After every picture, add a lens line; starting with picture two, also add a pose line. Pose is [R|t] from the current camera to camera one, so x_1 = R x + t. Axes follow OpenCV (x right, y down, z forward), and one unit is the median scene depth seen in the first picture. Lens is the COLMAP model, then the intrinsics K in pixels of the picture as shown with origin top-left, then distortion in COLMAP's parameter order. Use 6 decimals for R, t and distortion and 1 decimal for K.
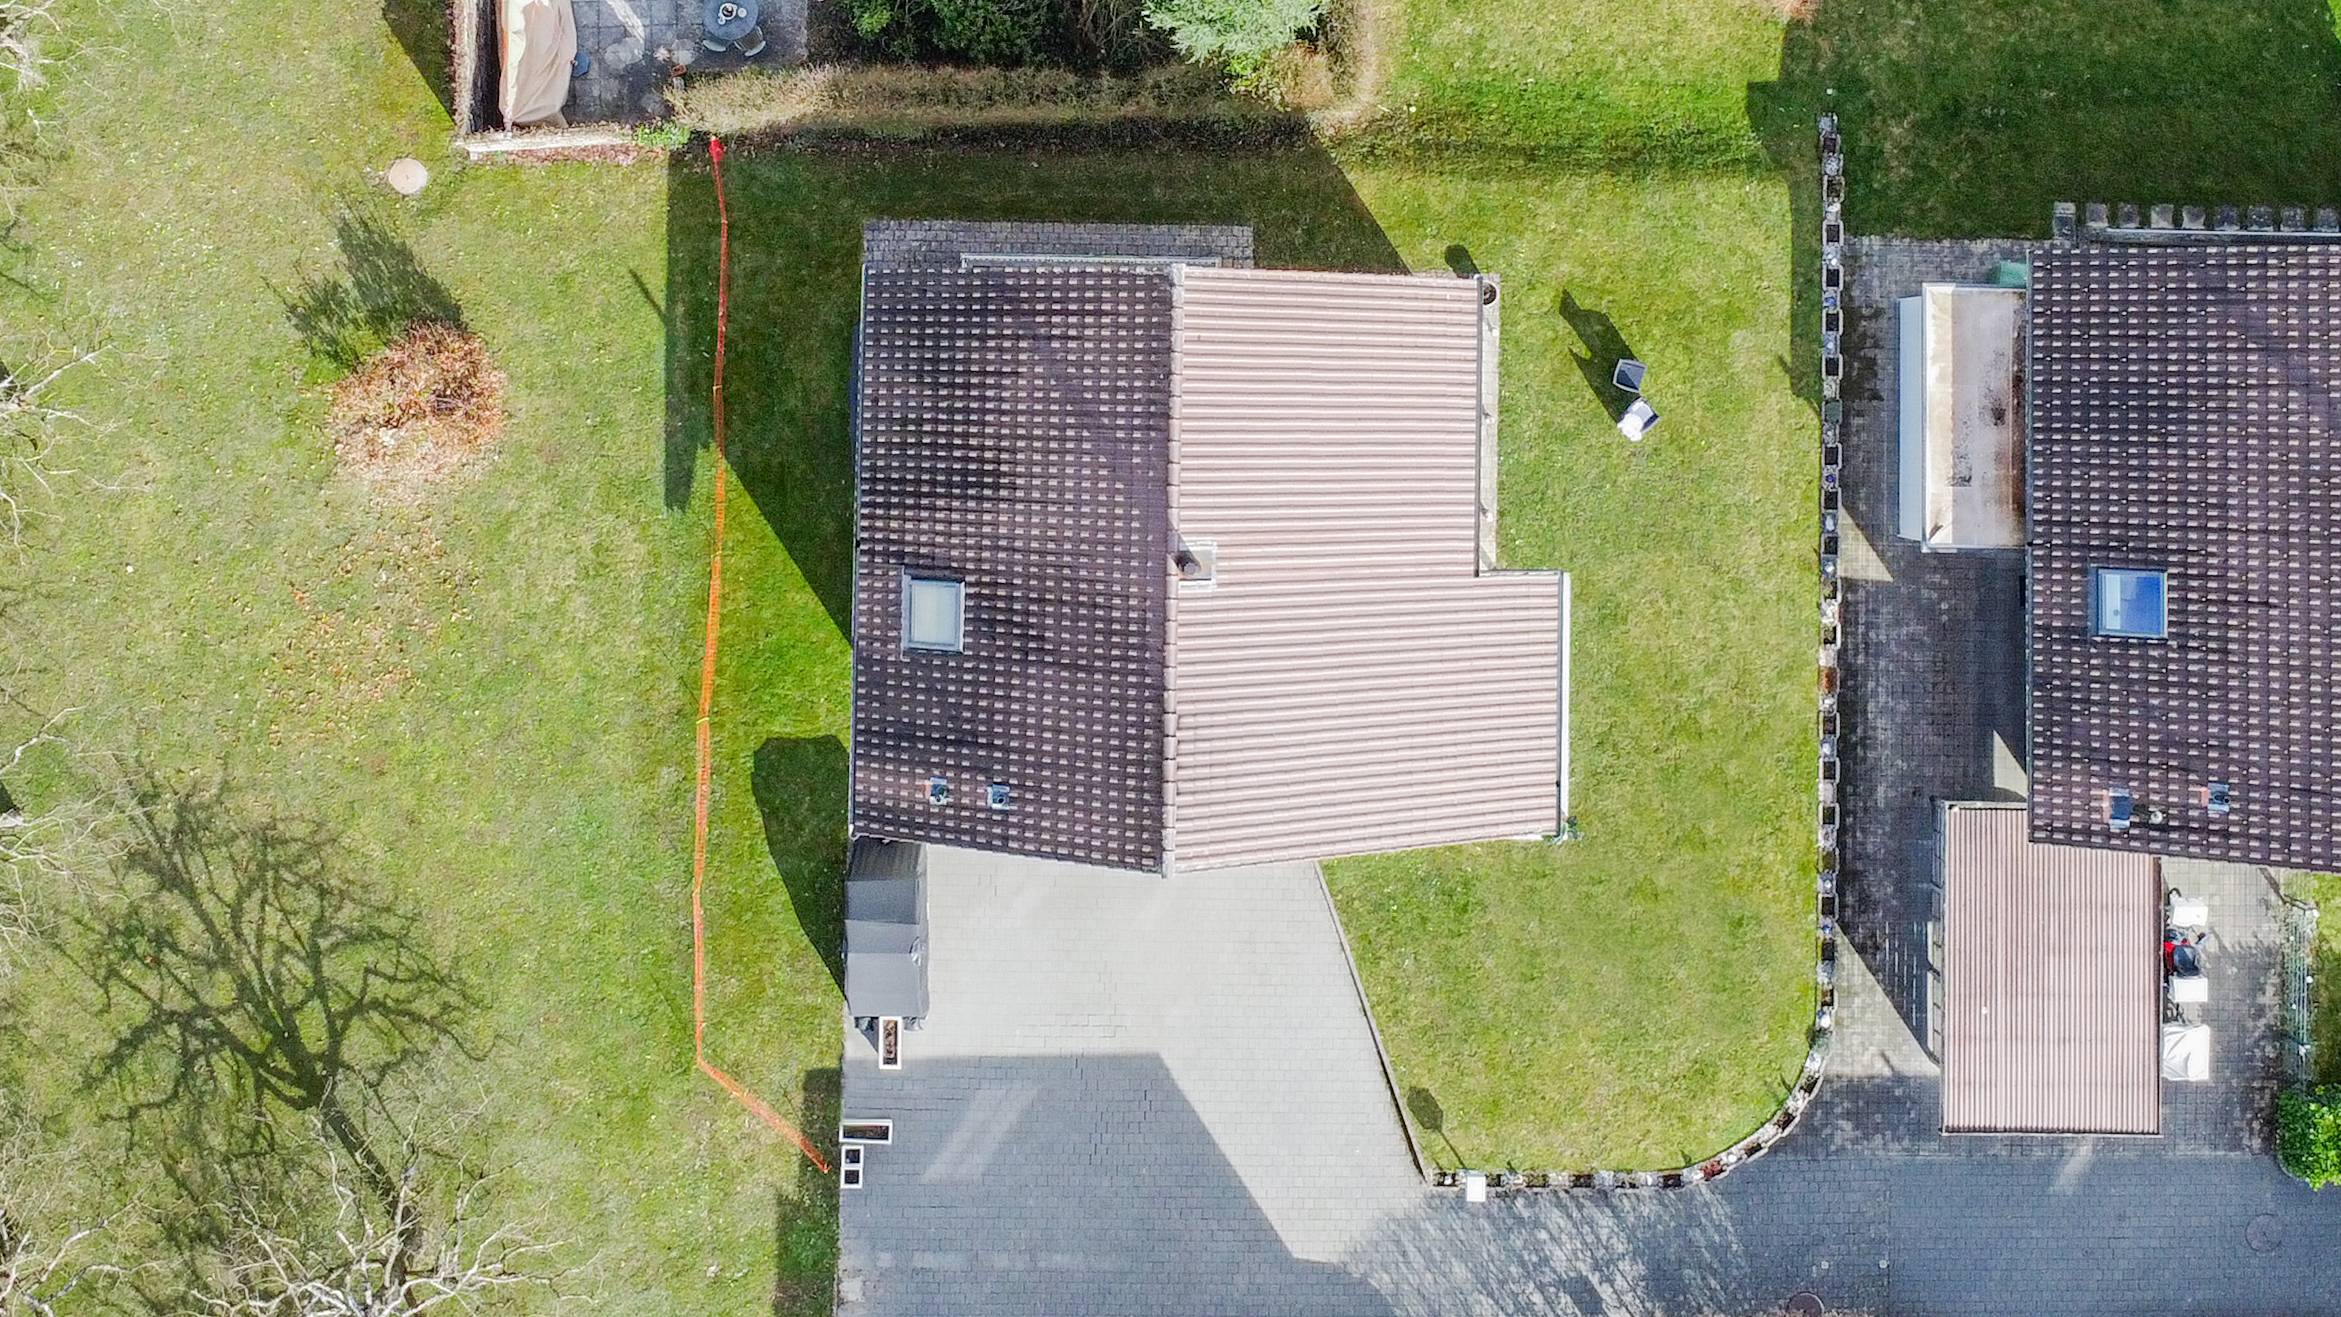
lens RADIAL K [[1701.6, 0, 1170.5], [0, 1701.6, 658.5], [0, 0, 1]] dist [-0.007415, -0.058655]
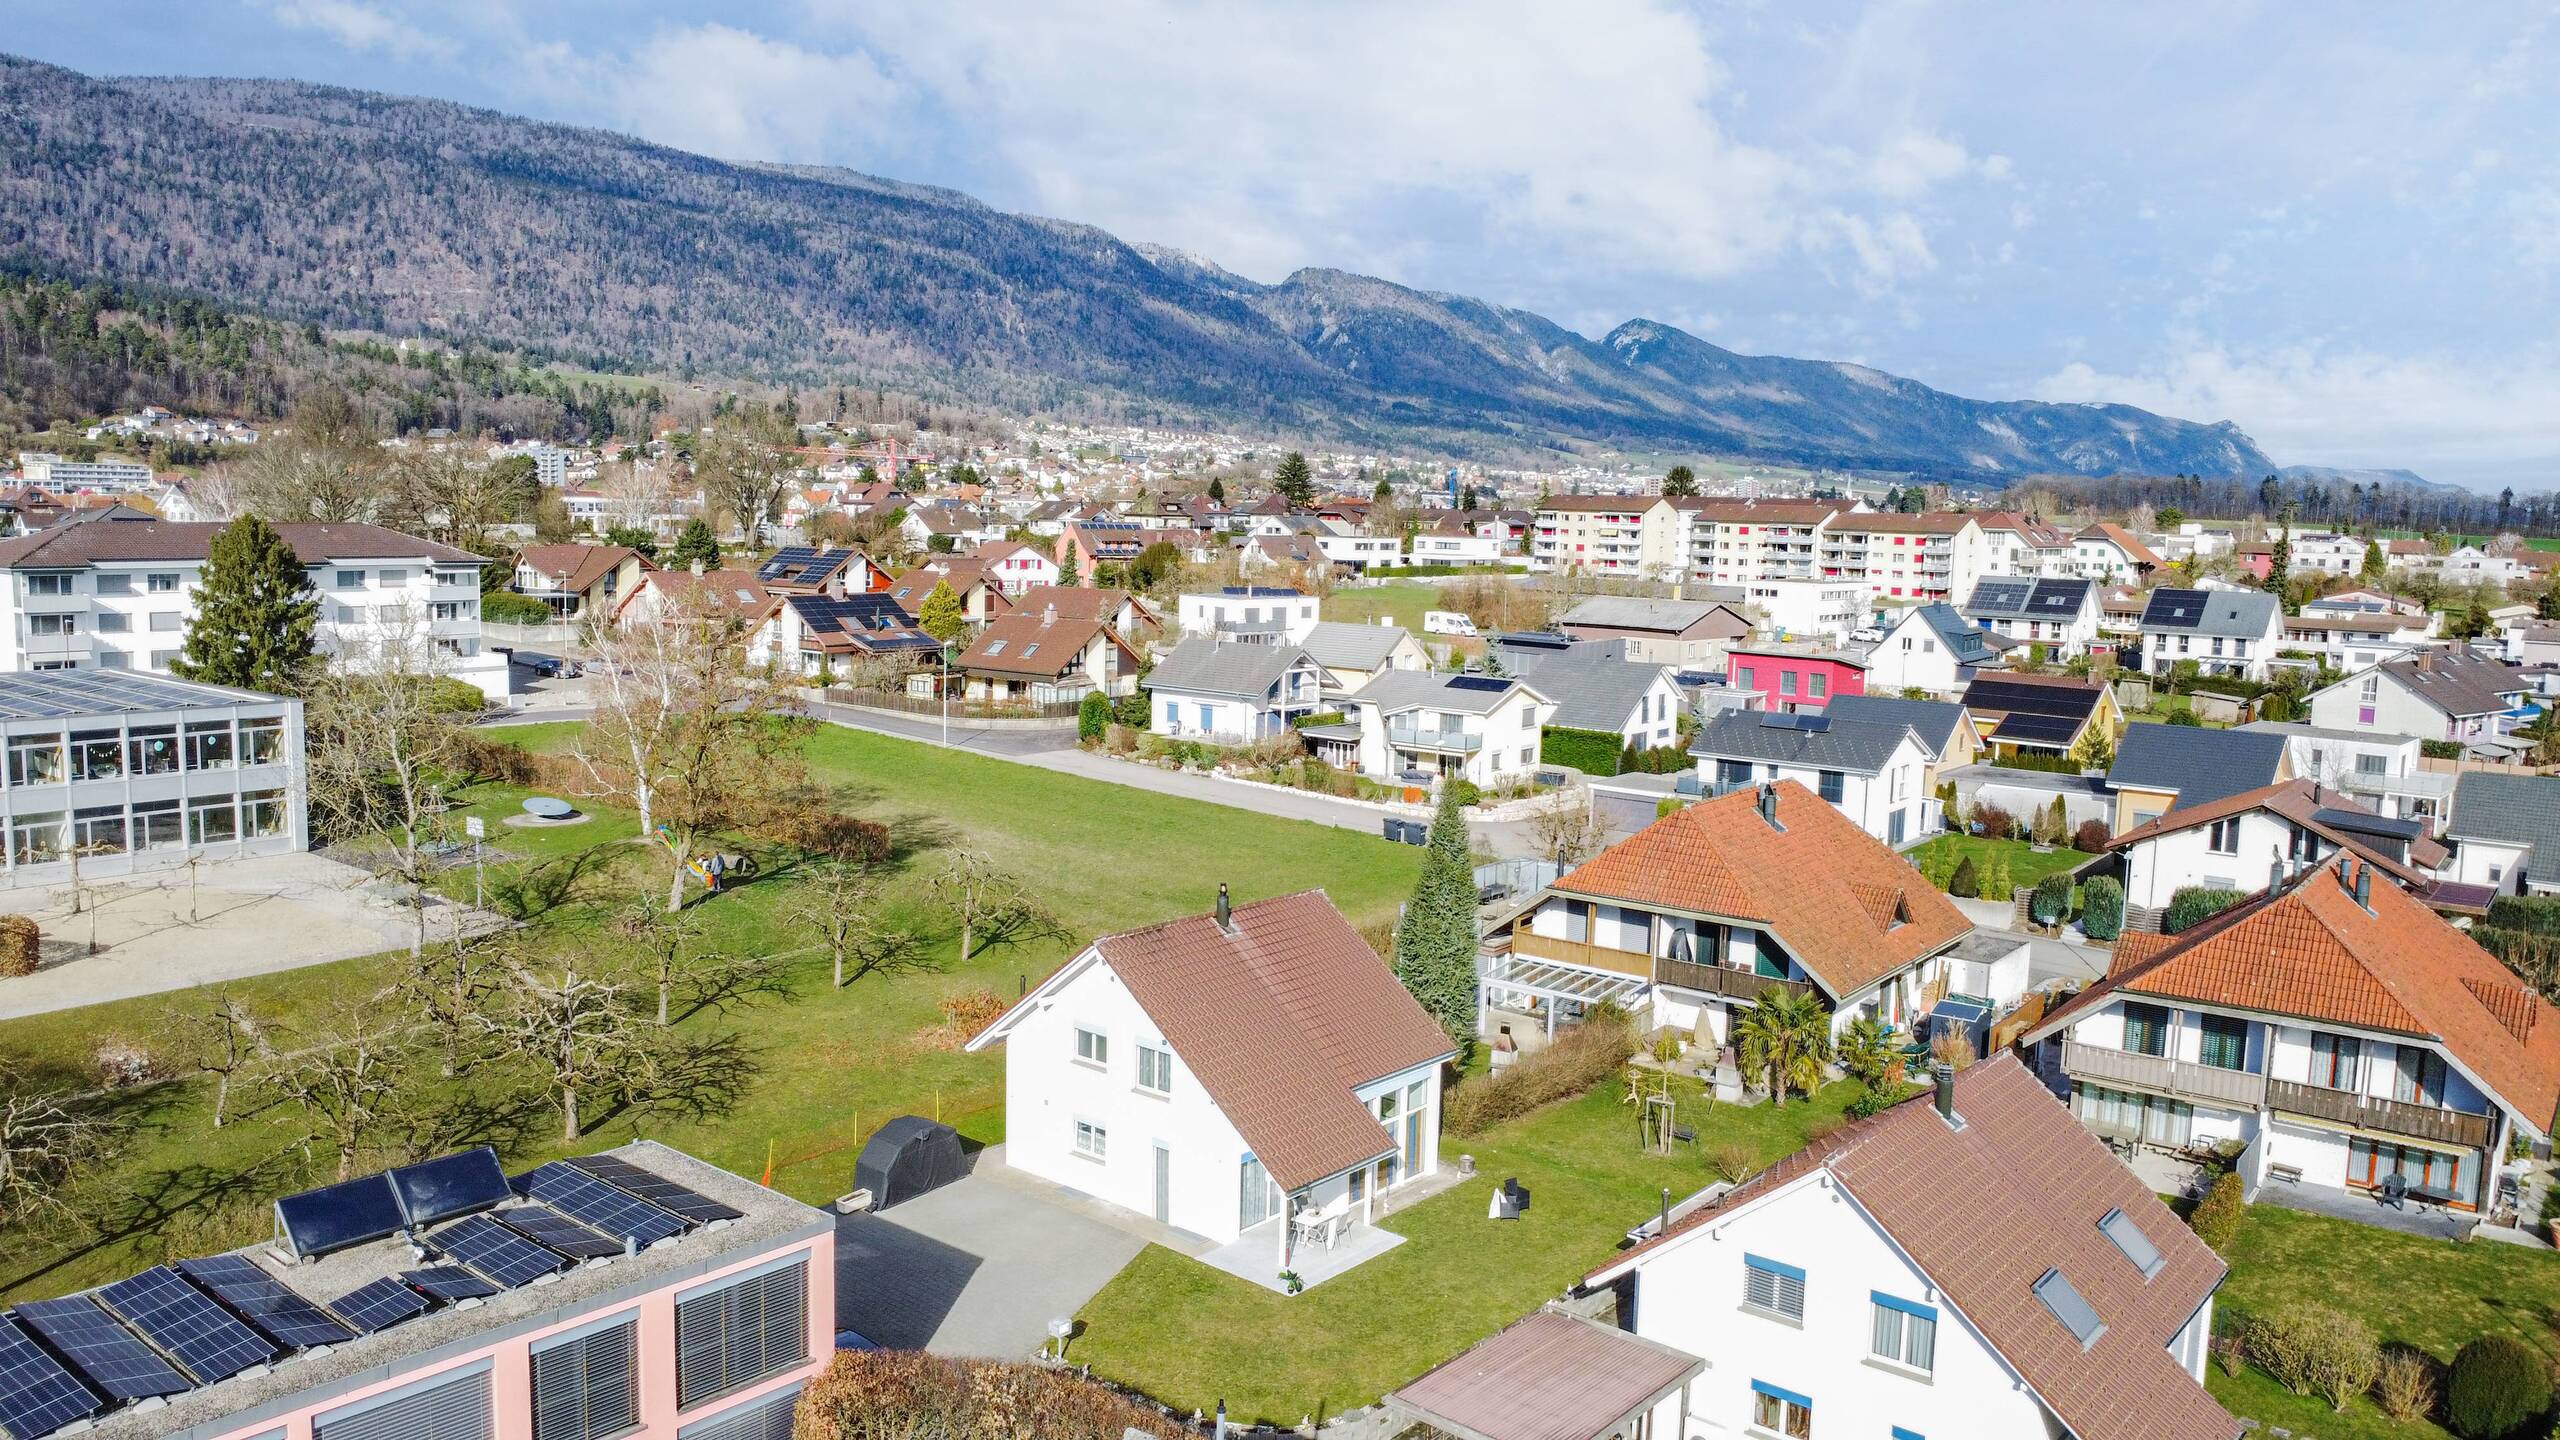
lens RADIAL K [[1860.8, 0, 1280.0], [0, 1860.8, 720.0], [0, 0, 1]] dist [-0.007415, -0.058655]
pose [[0.767126, 0.075953, -0.636984, 1.123302], [-0.641316, 0.067242, -0.764325, 1.200592], [-0.015221, 0.994842, 0.100293, 0.402760]]
